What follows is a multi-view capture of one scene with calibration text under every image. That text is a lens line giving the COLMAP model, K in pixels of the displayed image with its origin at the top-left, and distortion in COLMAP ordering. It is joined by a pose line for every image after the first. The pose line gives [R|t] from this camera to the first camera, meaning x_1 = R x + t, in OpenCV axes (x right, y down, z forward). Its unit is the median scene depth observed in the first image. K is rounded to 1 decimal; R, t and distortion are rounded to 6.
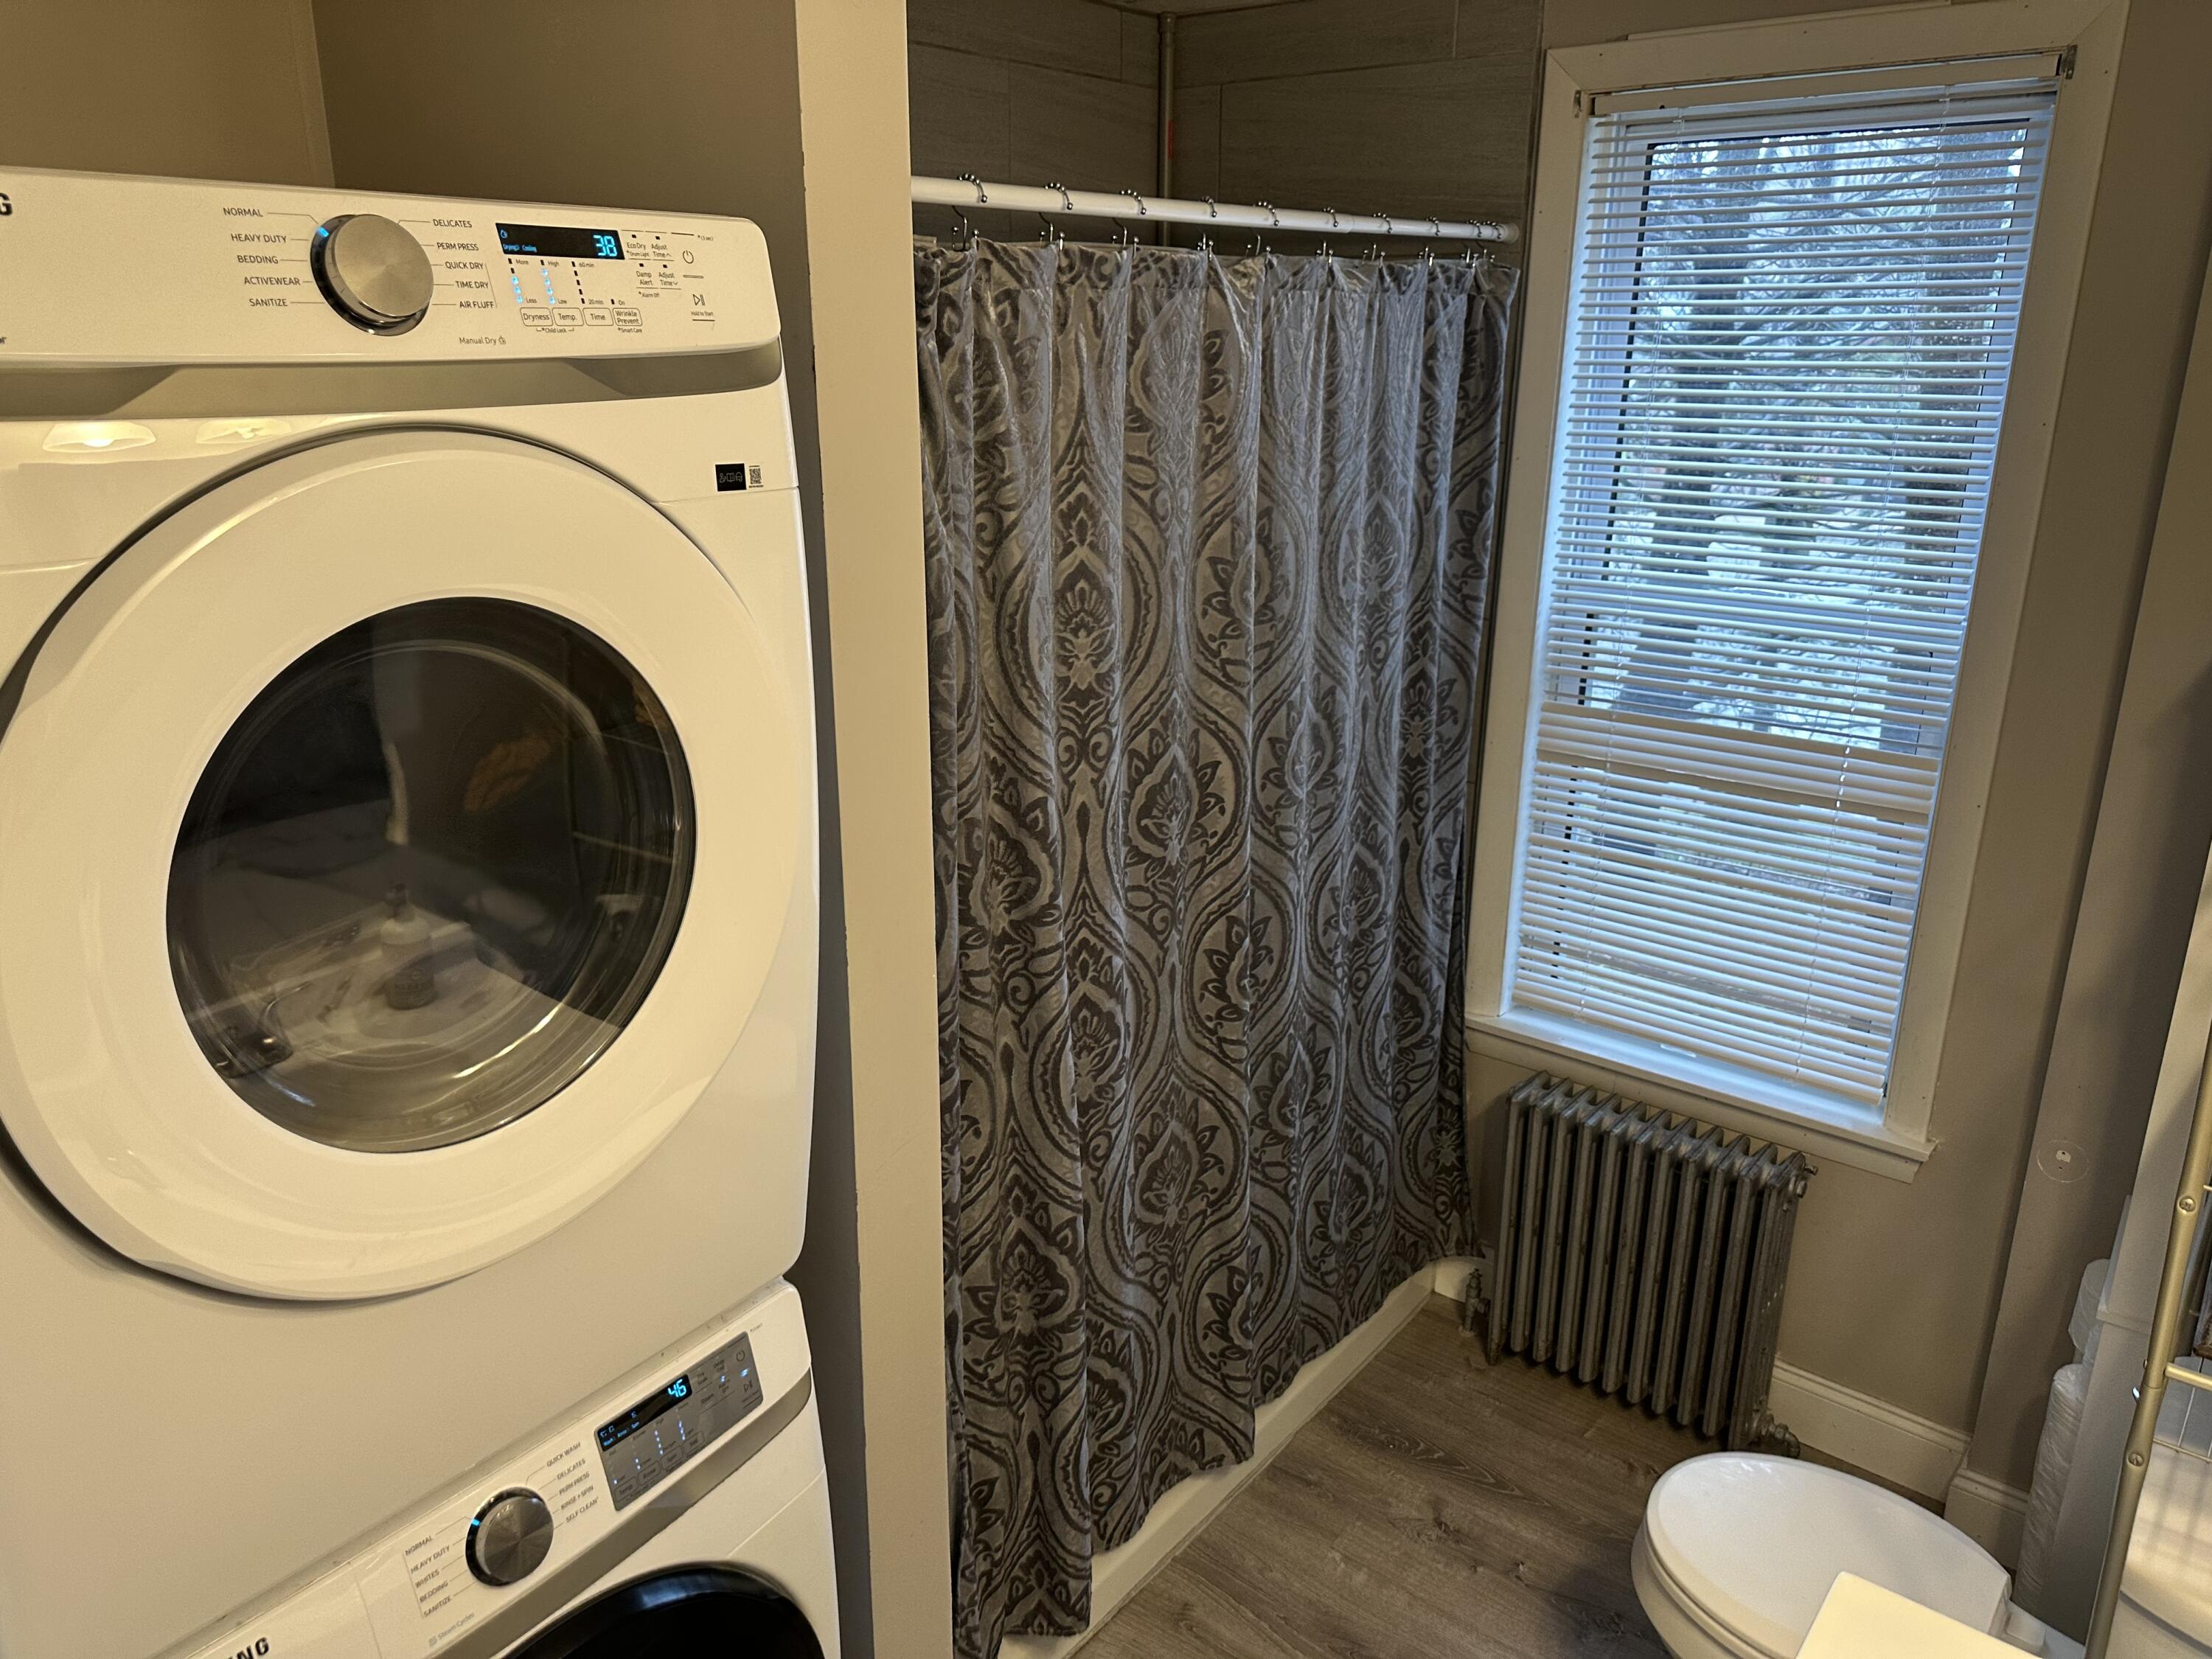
lens RADIAL K [[1547.5, 0, 1106.0], [0, 1547.5, 829.5], [0, 0, 1]] dist [-0.005998, -0.002549]
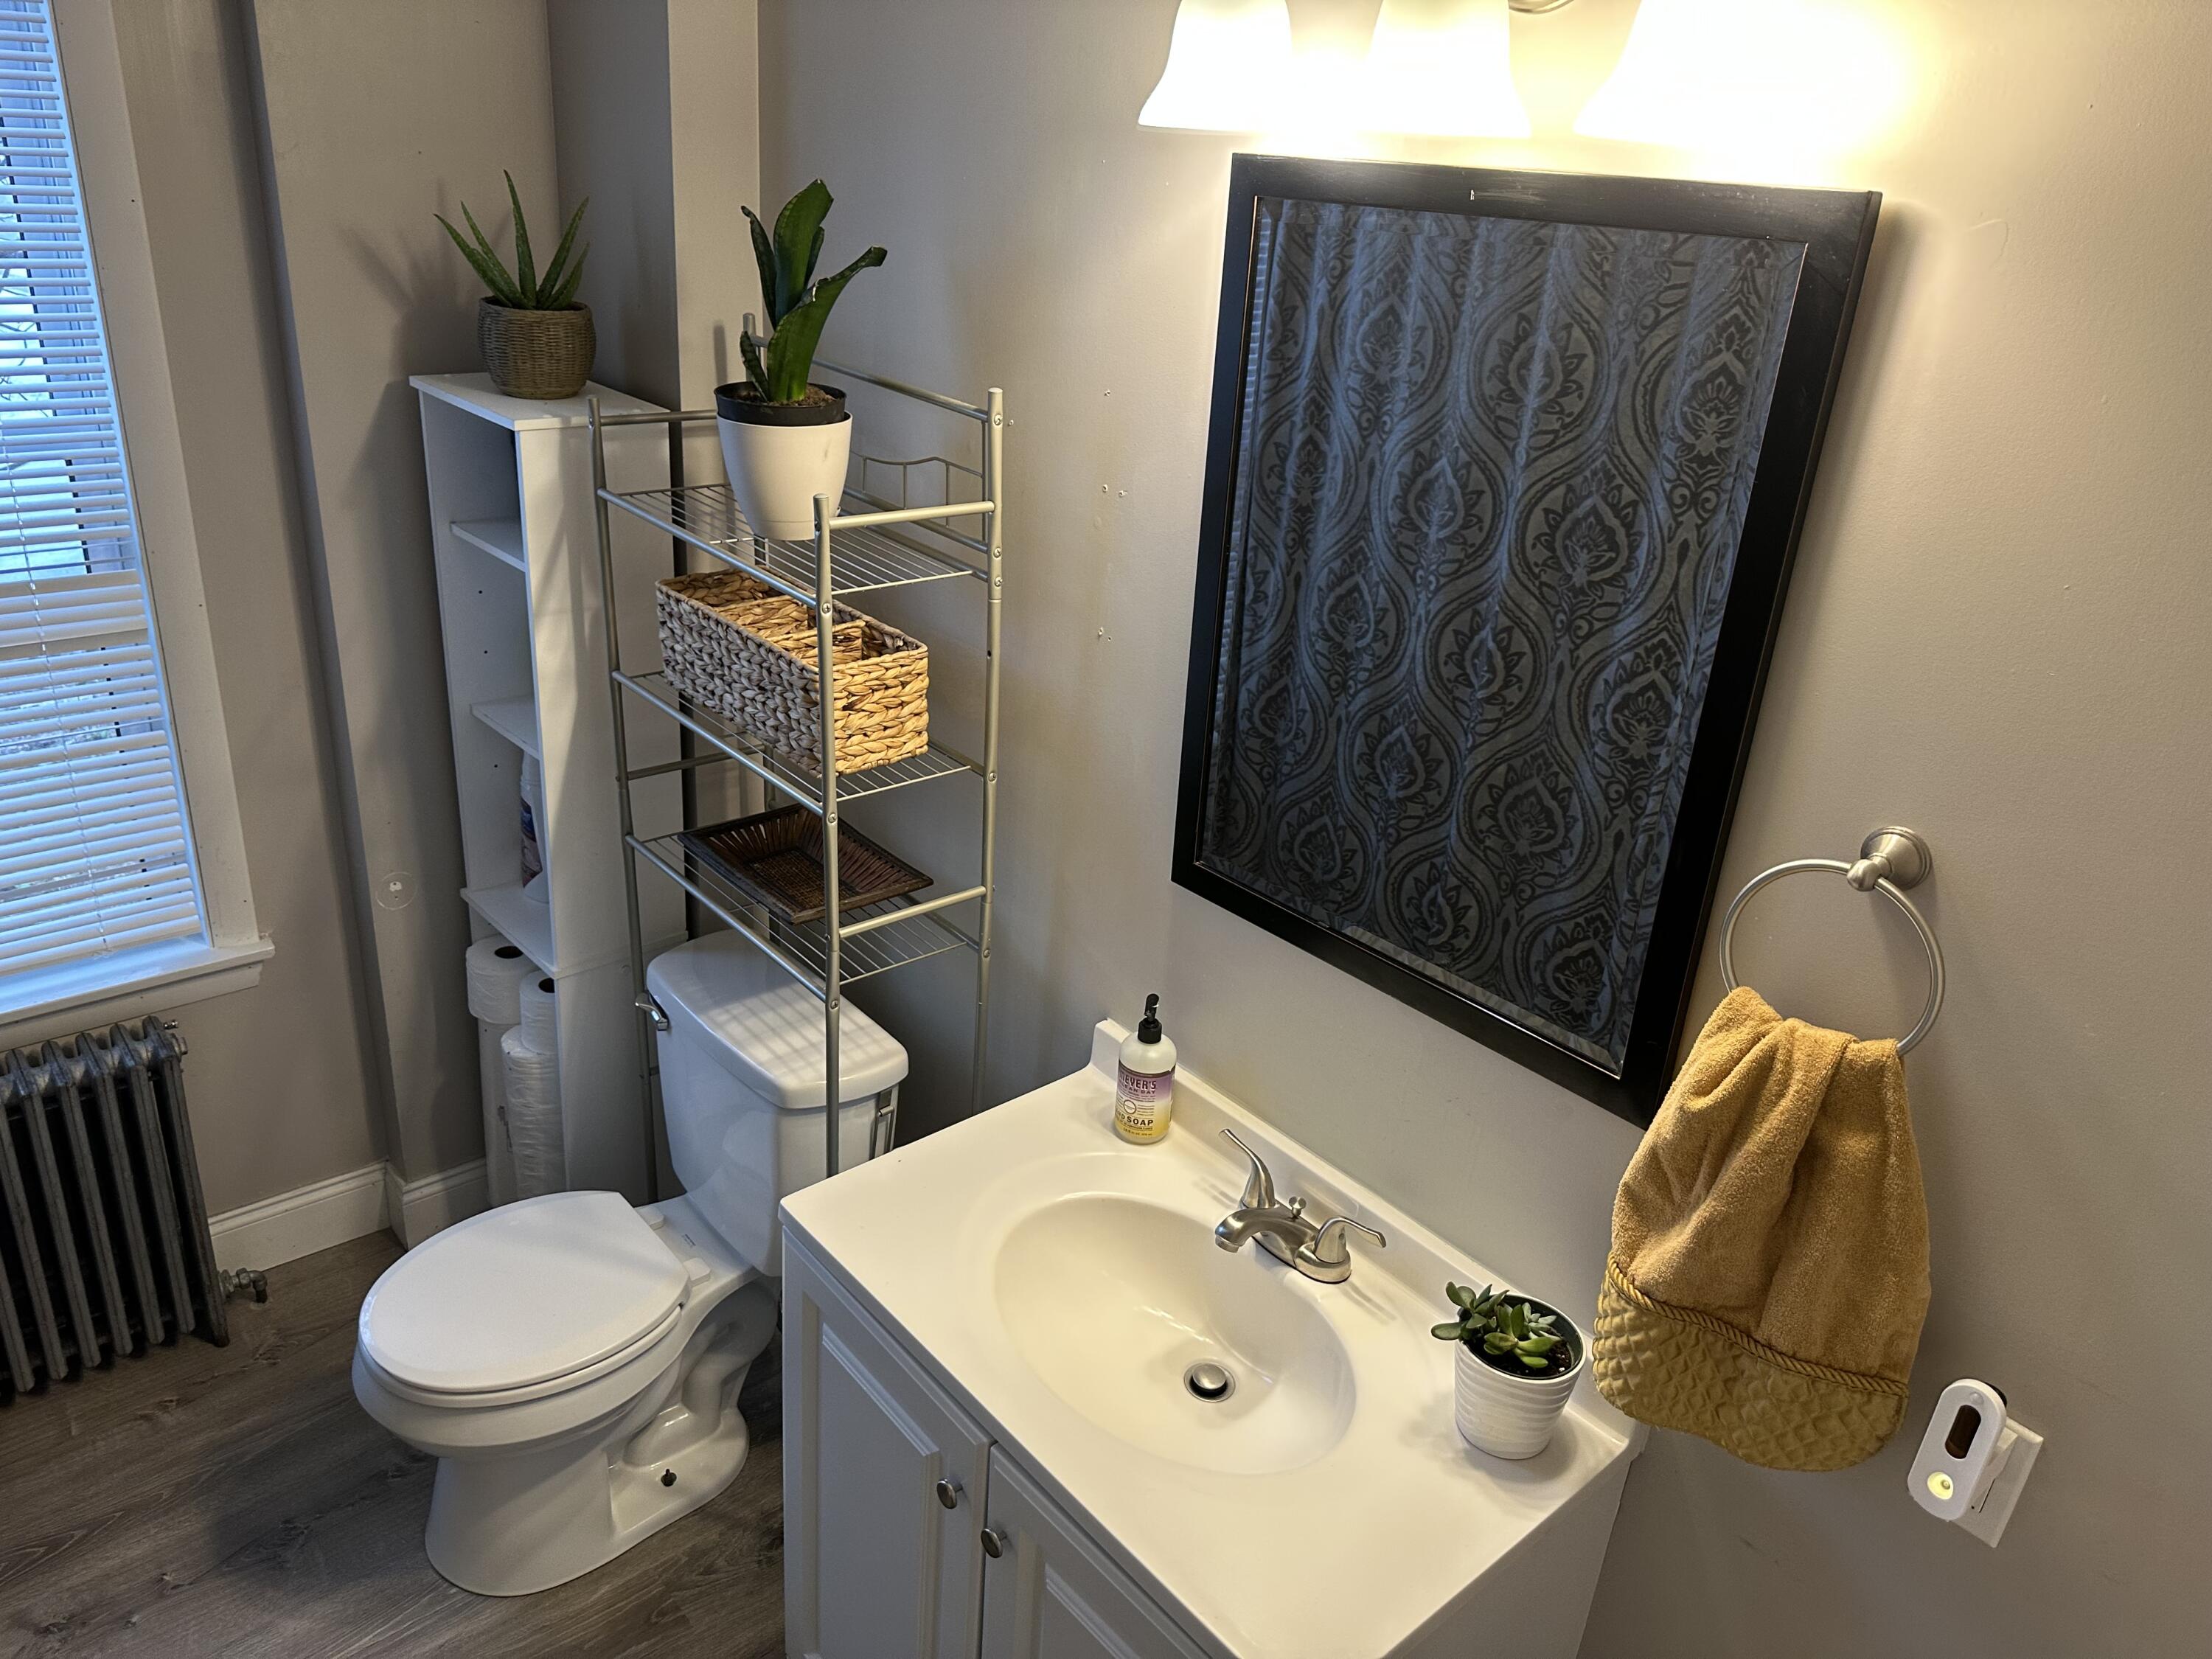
lens RADIAL K [[1516.8, 0, 1106.0], [0, 1516.8, 829.5], [0, 0, 1]] dist [0.005092, 0.003448]
pose [[0.188118, -0.384764, 0.903642, -0.247678], [0.248945, 0.908701, 0.335094, -0.062848], [-0.950073, 0.161920, 0.266728, 0.199047]]
